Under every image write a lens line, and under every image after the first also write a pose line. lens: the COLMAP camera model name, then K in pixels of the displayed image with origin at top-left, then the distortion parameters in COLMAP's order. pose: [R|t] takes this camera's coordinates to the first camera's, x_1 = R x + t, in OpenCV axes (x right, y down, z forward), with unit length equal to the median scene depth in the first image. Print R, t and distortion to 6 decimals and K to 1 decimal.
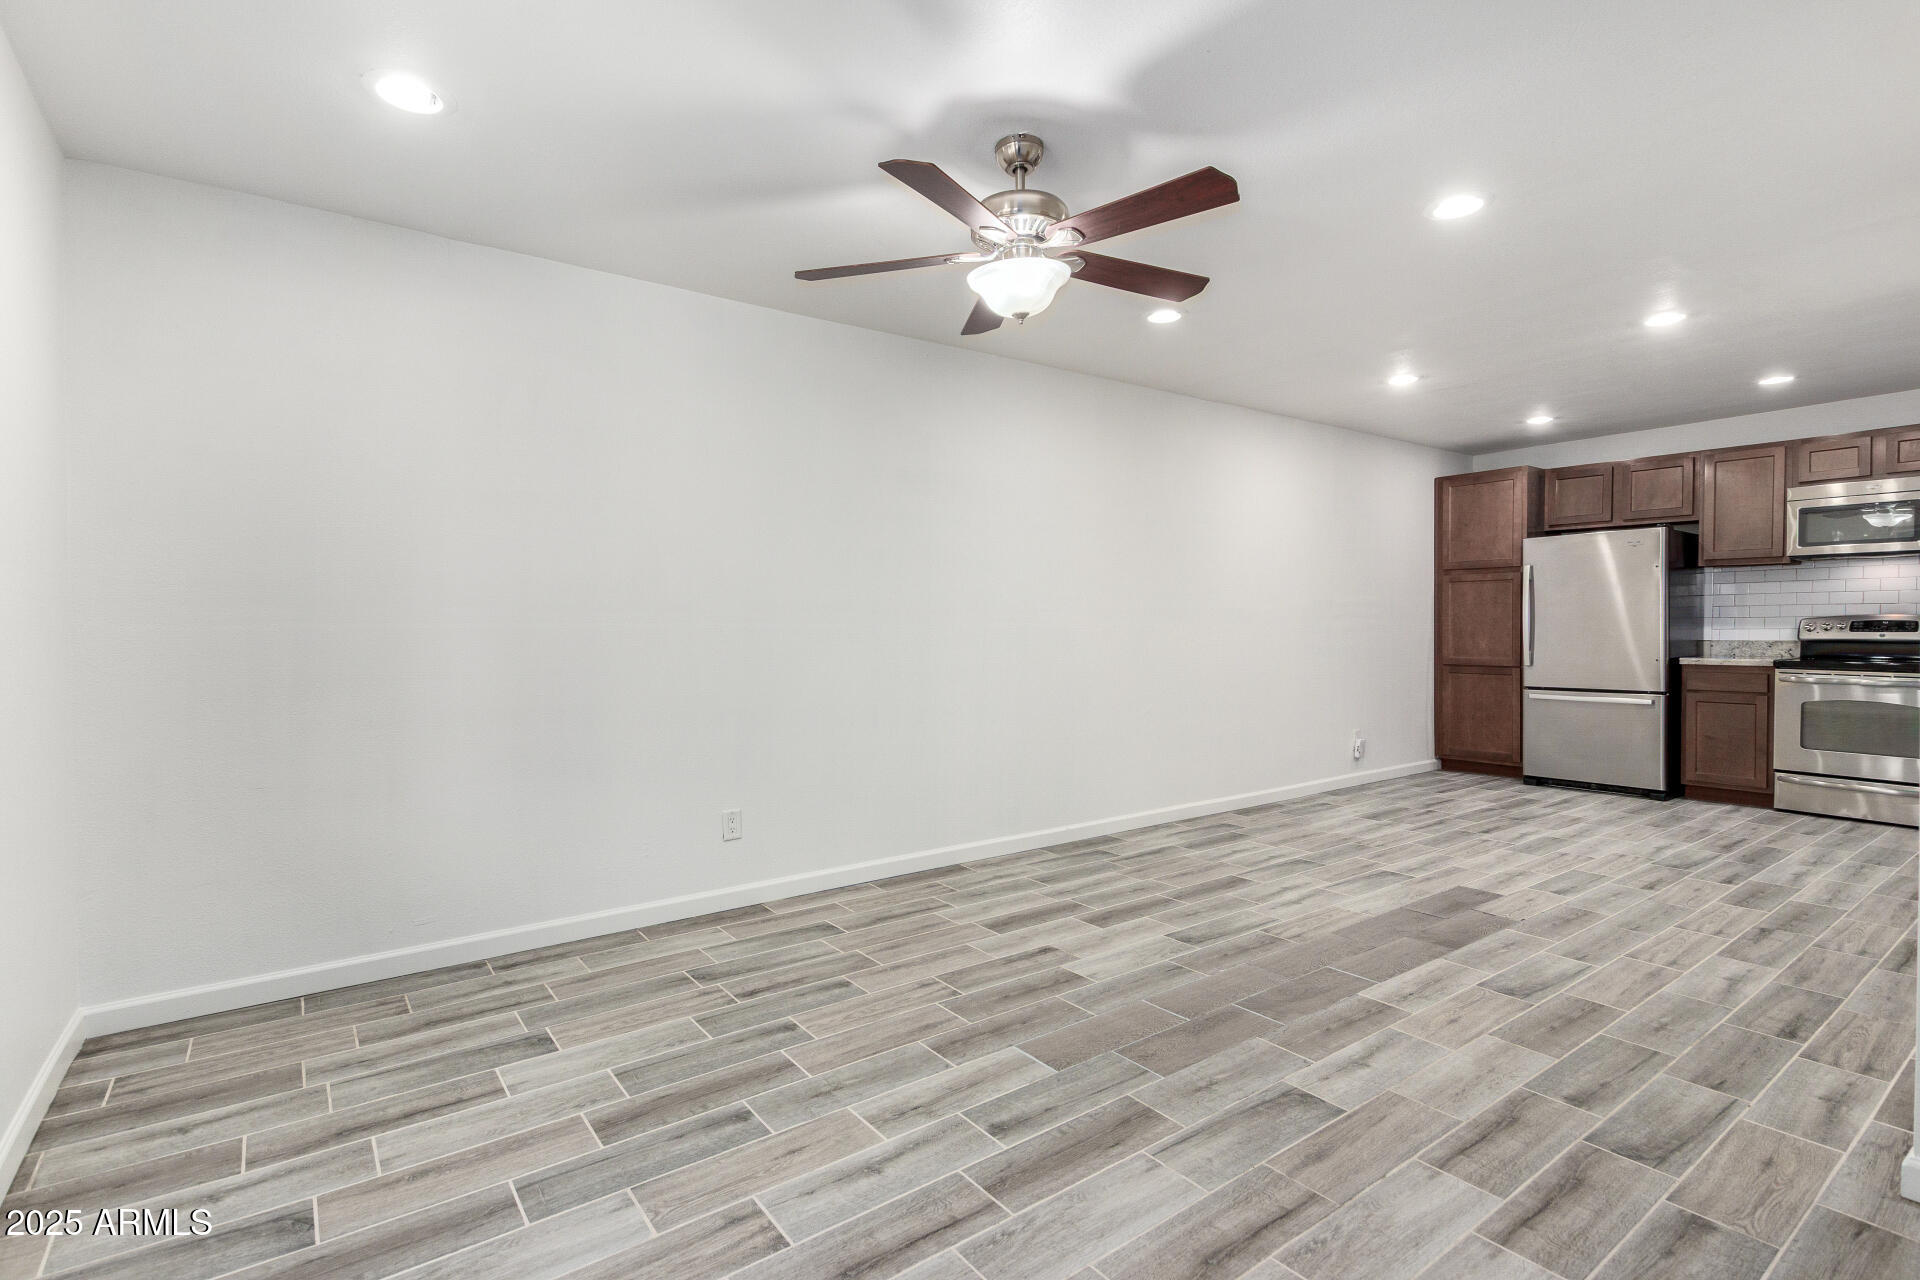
lens RADIAL K [[889.6, 0, 961.9], [0, 889.6, 637.5], [0, 0, 1]] dist [0.014027, -0.007979]
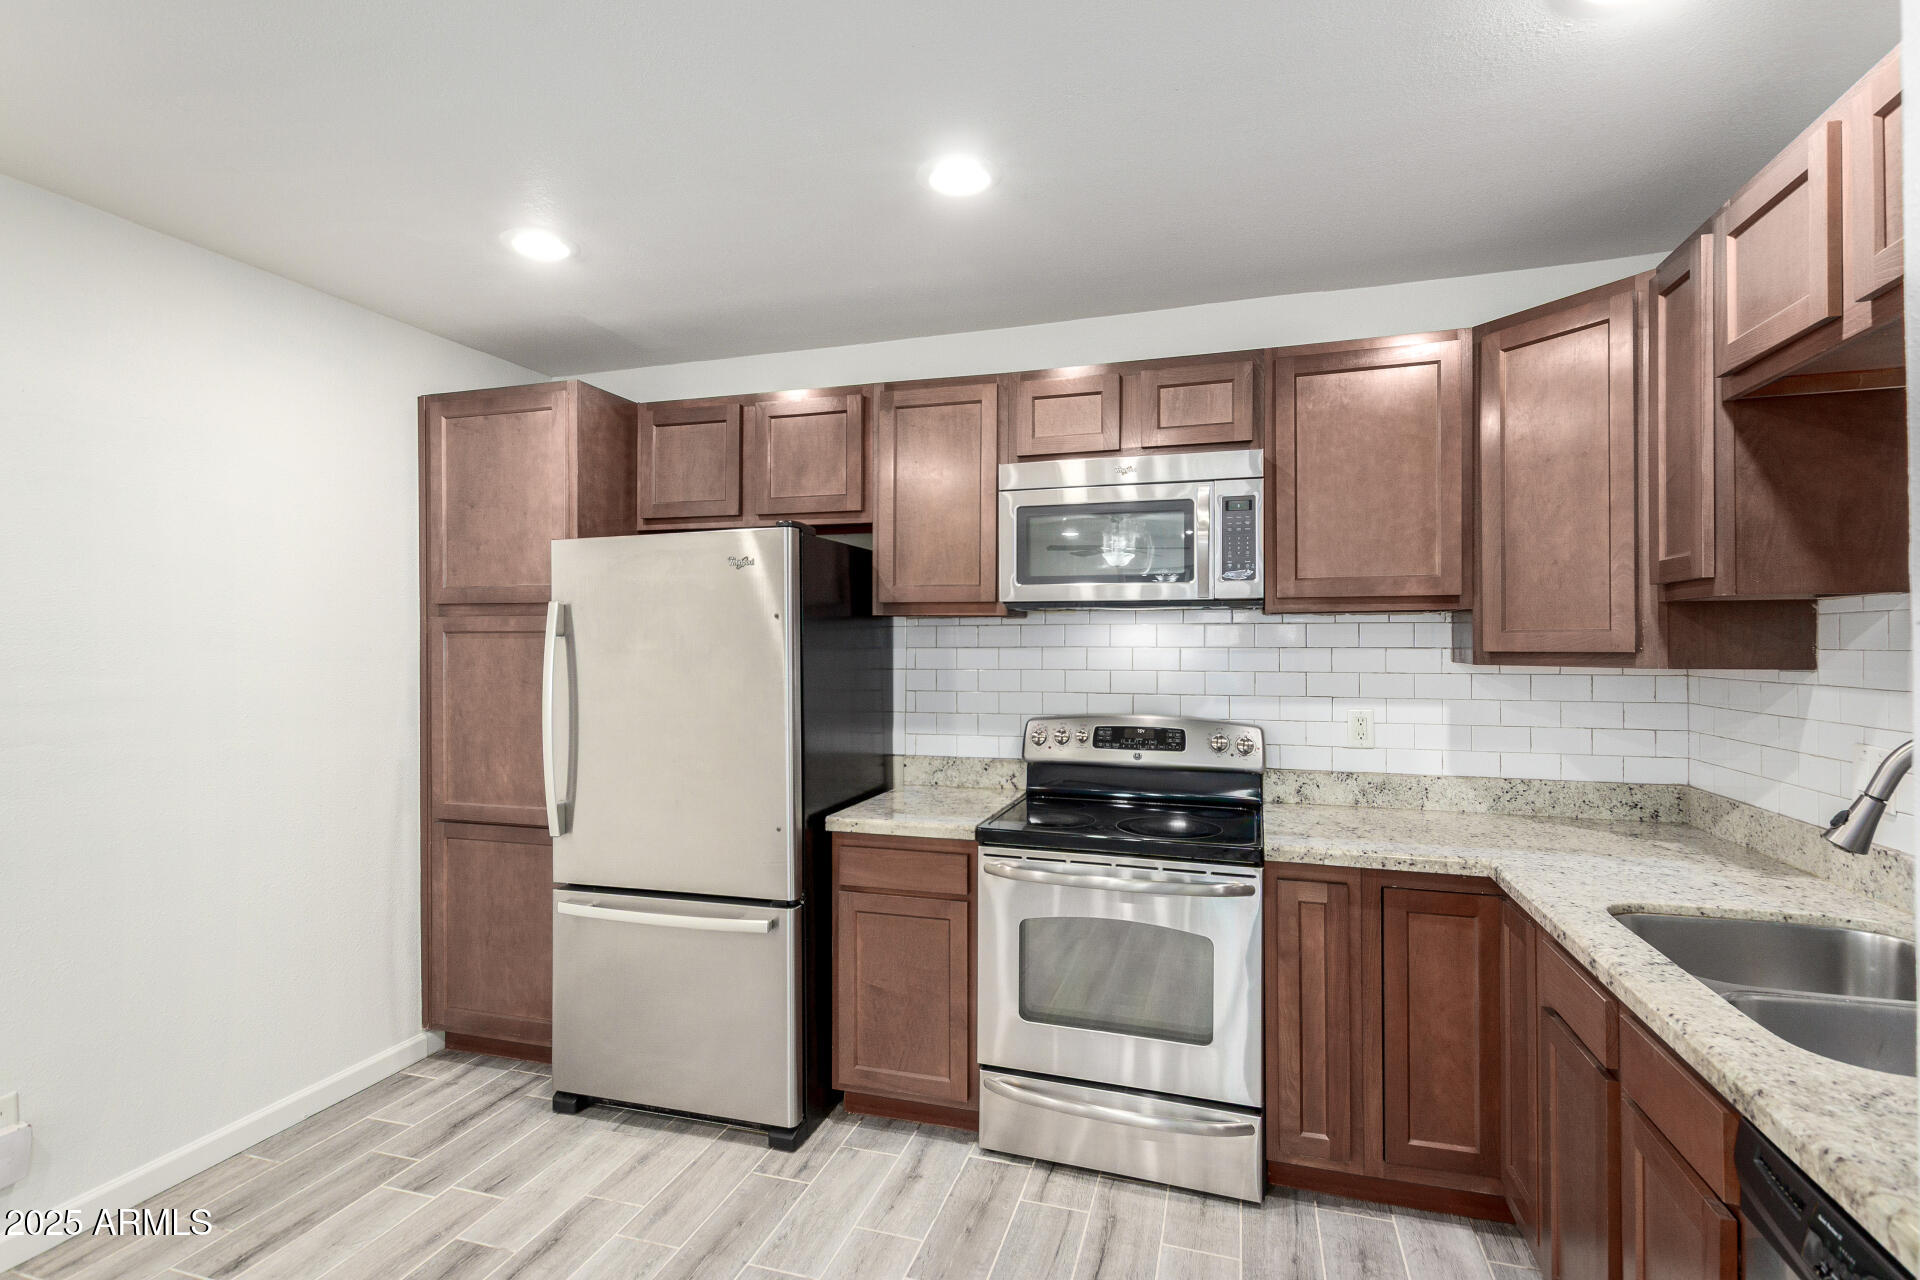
lens RADIAL K [[888.5, 0, 955.0], [0, 888.5, 637.5], [0, 0, 1]] dist [0.007462, -0.000058]
pose [[0.807524, 0.003265, 0.589826, 0.587212], [0.006066, 0.999886, -0.013840, -0.062252], [-0.589804, 0.014754, 0.807412, 0.593863]]
